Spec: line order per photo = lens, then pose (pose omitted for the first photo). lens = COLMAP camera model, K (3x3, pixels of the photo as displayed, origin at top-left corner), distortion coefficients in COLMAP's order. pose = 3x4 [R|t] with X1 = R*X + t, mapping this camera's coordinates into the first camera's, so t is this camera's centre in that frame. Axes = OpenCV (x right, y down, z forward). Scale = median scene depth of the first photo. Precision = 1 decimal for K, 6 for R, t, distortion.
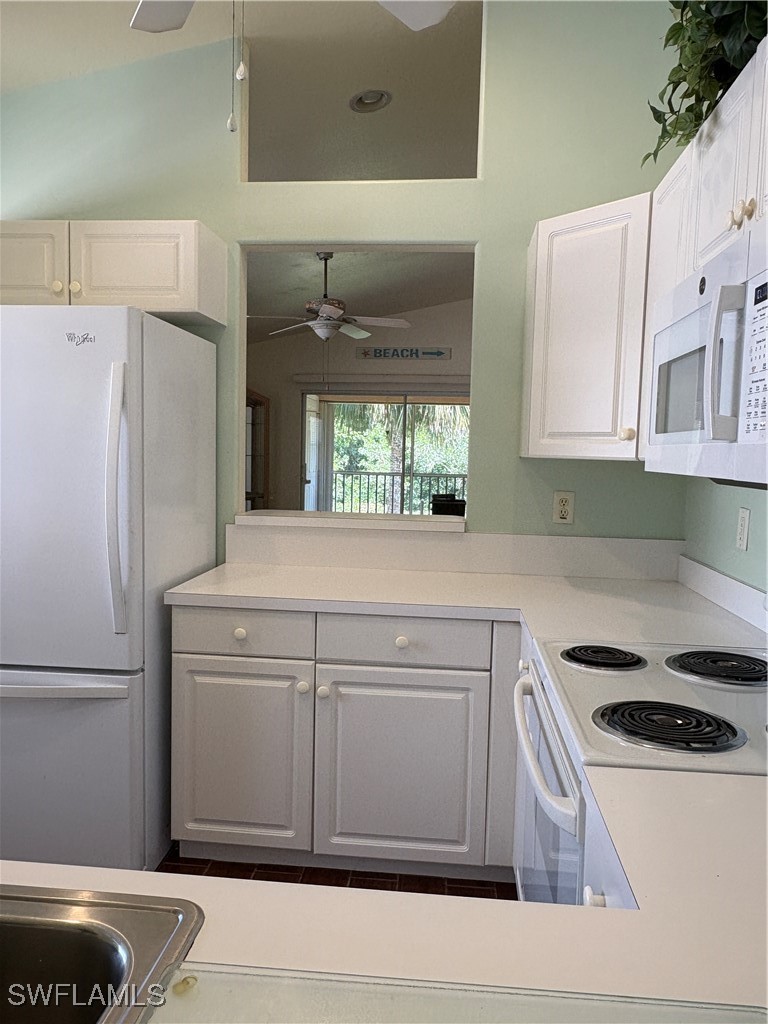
lens RADIAL K [[754.0, 0, 385.3], [0, 754.0, 509.1], [0, 0, 1]] dist [-0.002974, -0.000087]
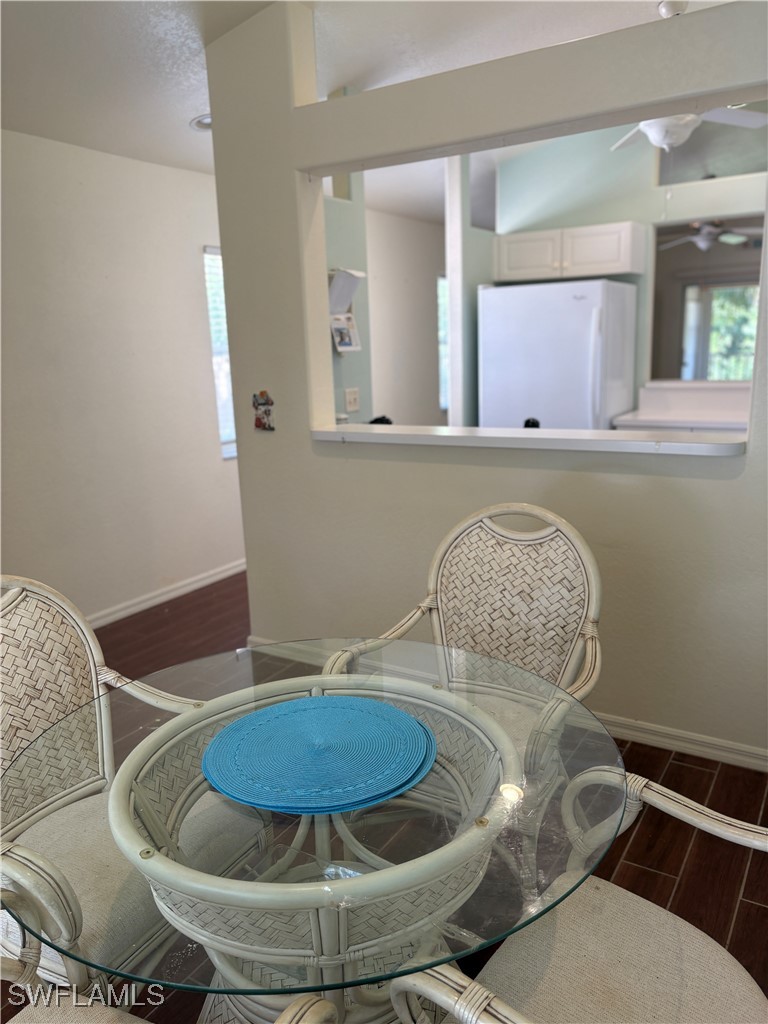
lens RADIAL K [[770.0, 0, 382.1], [0, 770.0, 514.0], [0, 0, 1]] dist [0.017678, -0.029717]
pose [[0.891677, 0.040613, -0.450846, 0.062025], [0.026069, 0.989707, 0.140713, 0.033338], [0.451920, -0.137224, 0.881441, -0.724071]]
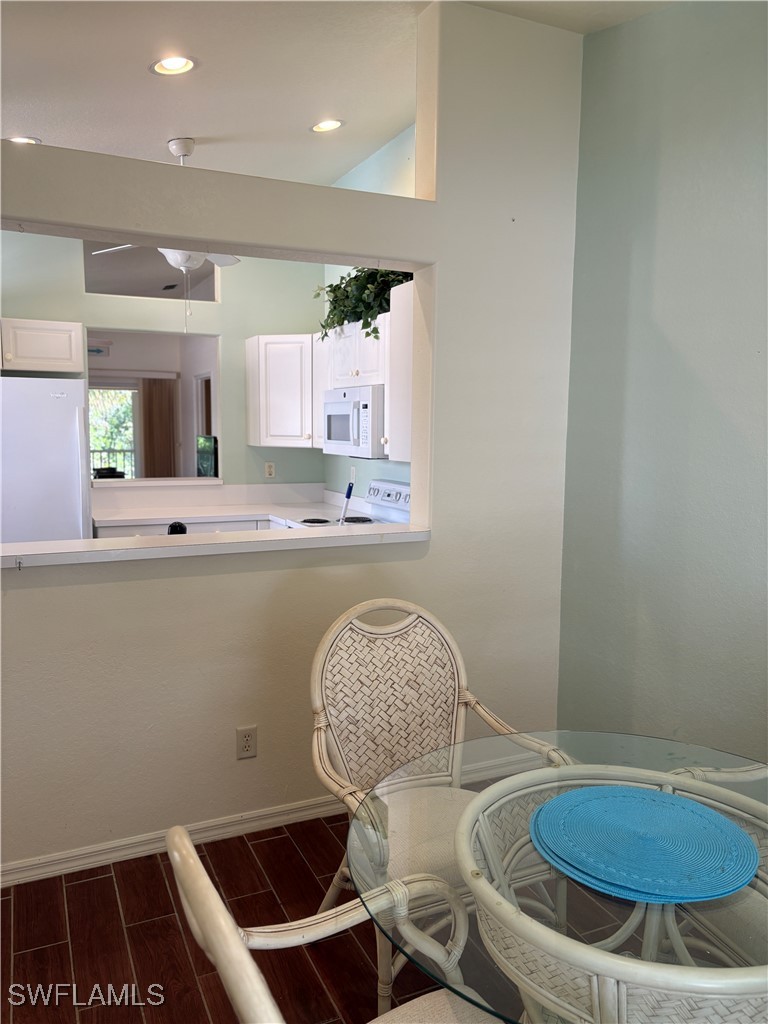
lens RADIAL K [[770.0, 0, 395.3], [0, 770.0, 490.1], [0, 0, 1]] dist [0.017678, -0.029717]
pose [[0.853165, -0.058432, 0.518358, -0.406625], [0.050266, 0.998291, 0.029801, 0.005907], [-0.519214, 0.000631, 0.854644, -0.694720]]
